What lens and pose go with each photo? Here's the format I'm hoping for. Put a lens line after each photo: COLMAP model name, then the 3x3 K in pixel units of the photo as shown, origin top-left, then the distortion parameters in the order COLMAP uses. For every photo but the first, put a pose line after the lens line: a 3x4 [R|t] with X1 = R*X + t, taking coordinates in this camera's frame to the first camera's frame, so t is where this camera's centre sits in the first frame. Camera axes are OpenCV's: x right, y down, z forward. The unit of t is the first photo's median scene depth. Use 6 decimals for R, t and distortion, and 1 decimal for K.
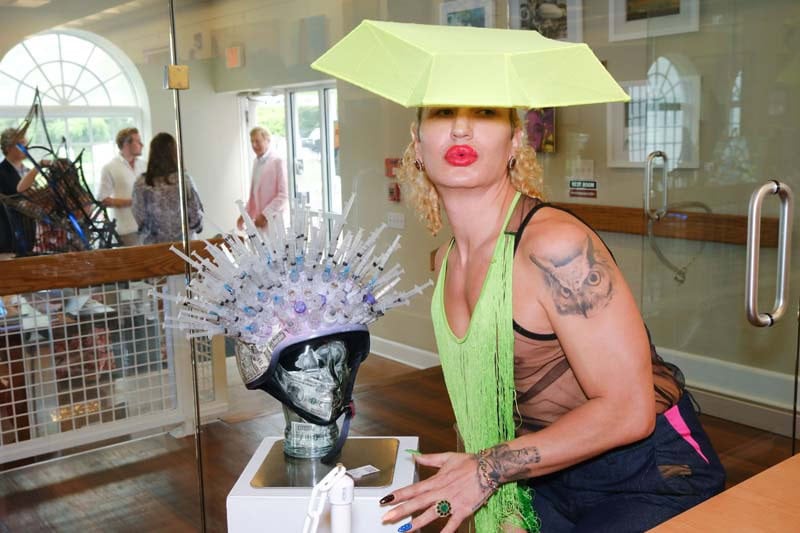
lens RADIAL K [[842.9, 0, 400.0], [0, 842.9, 266.5], [0, 0, 1]] dist [-0.004549, -0.007423]
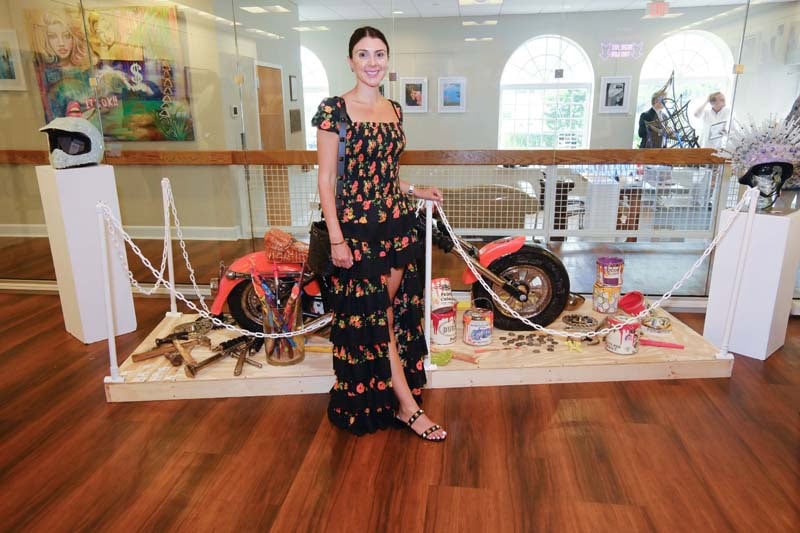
lens RADIAL K [[562.2, 0, 400.0], [0, 562.2, 266.5], [0, 0, 1]] dist [0.038557, 0.001716]
pose [[0.698204, 0.209562, -0.684540, 0.190641], [-0.114144, 0.976551, 0.182535, 0.094010], [0.706741, -0.049310, 0.705752, -0.570529]]
